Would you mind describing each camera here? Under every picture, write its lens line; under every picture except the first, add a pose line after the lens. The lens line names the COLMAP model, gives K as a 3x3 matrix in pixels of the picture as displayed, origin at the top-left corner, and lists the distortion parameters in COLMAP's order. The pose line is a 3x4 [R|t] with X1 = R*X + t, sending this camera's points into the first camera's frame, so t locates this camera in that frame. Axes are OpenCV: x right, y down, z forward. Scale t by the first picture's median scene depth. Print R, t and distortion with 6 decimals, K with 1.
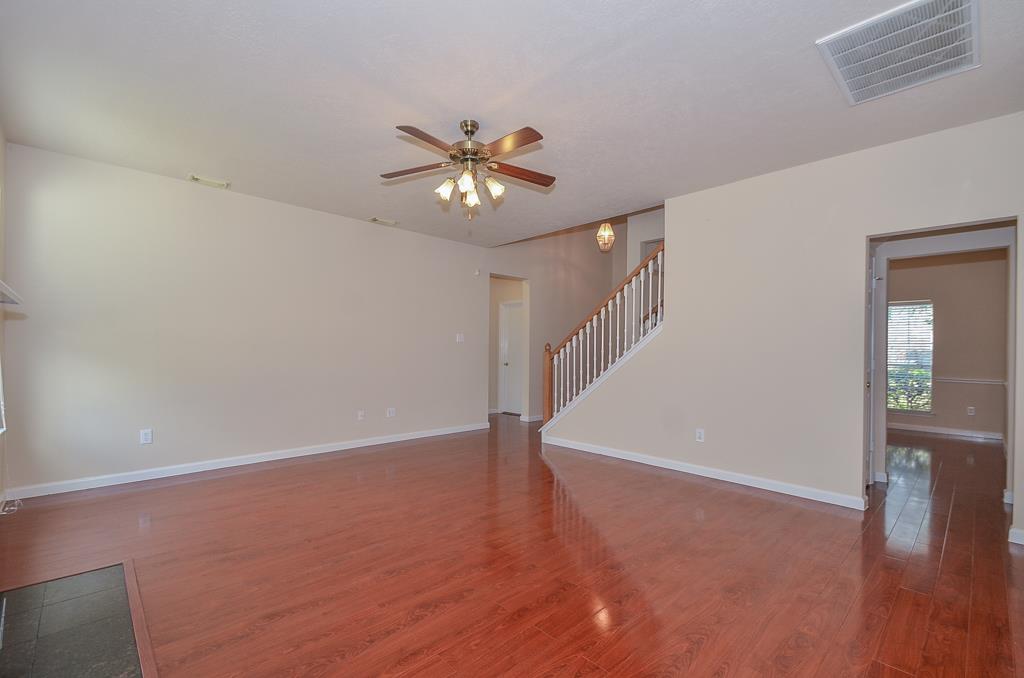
lens RADIAL K [[445.2, 0, 511.0], [0, 445.2, 349.8], [0, 0, 1]] dist [-0.002470, -0.000091]
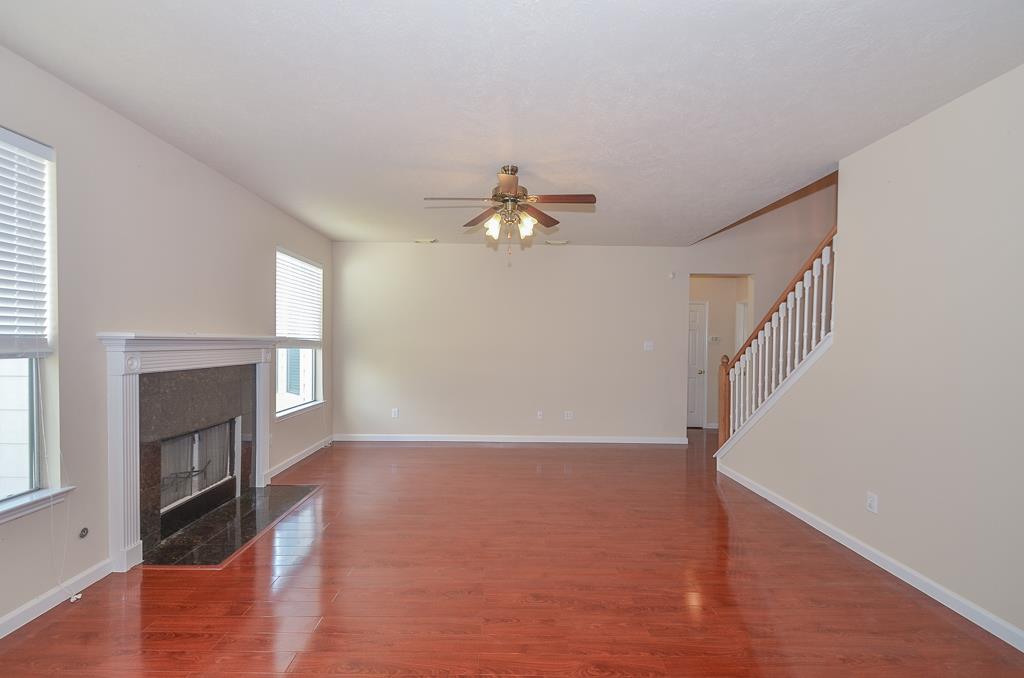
lens RADIAL K [[447.9, 0, 502.2], [0, 447.9, 346.6], [0, 0, 1]] dist [0.016245, 0.000134]
pose [[0.733538, 0.009852, -0.679577, 0.374617], [-0.006025, 0.999950, 0.007993, -0.036971], [0.679622, -0.001769, 0.733560, 0.086922]]
